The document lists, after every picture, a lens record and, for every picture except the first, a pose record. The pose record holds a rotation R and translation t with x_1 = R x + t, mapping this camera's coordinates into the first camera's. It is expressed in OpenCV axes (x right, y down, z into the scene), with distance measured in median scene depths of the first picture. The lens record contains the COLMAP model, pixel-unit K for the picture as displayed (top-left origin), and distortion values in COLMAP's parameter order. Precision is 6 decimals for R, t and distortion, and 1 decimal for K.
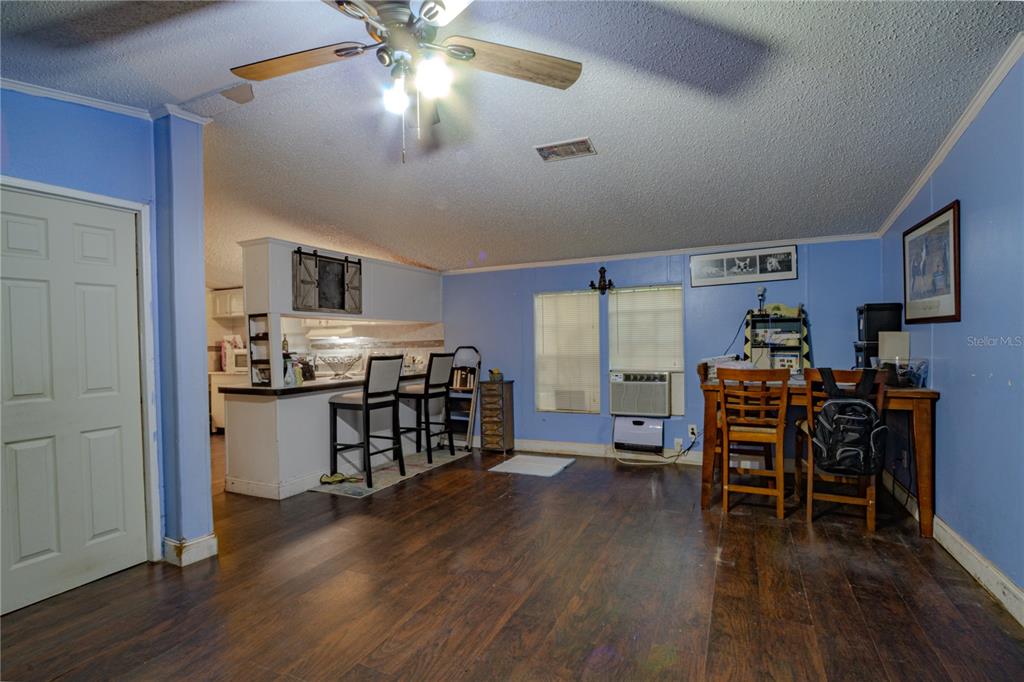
lens RADIAL K [[477.1, 0, 513.2], [0, 477.1, 341.5], [0, 0, 1]] dist [0.000419, -0.000001]
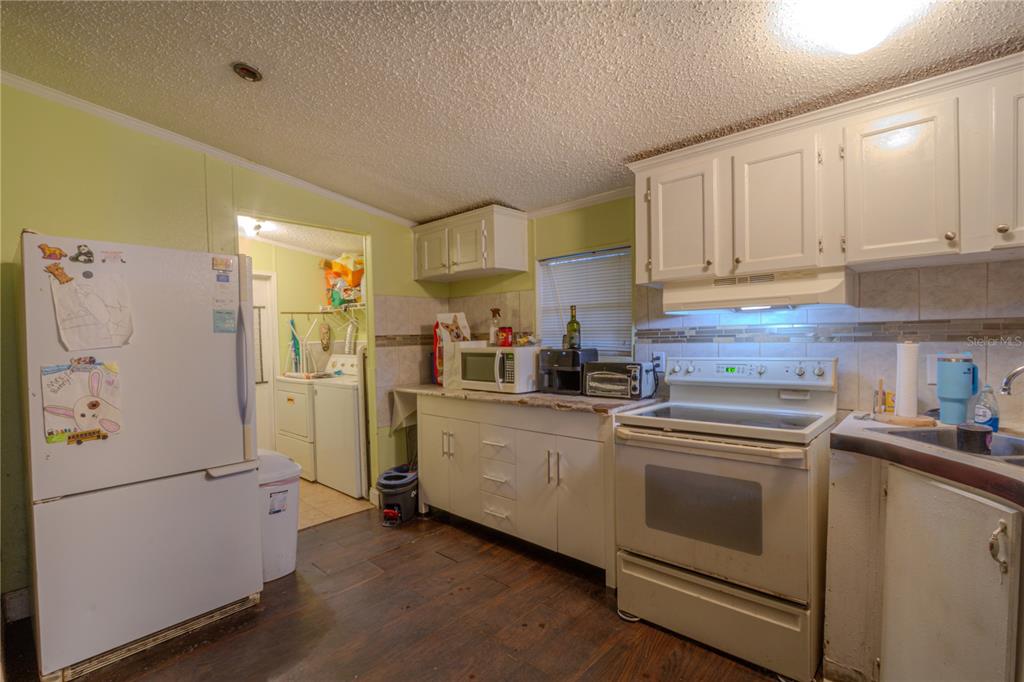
lens RADIAL K [[477.1, 0, 513.2], [0, 477.1, 342.7], [0, 0, 1]] dist [0.000419, -0.000001]
pose [[0.951003, 0.005345, -0.309137, -0.378443], [0.001774, 0.999740, 0.022743, 0.006684], [0.309178, -0.022177, 0.950746, 0.552863]]
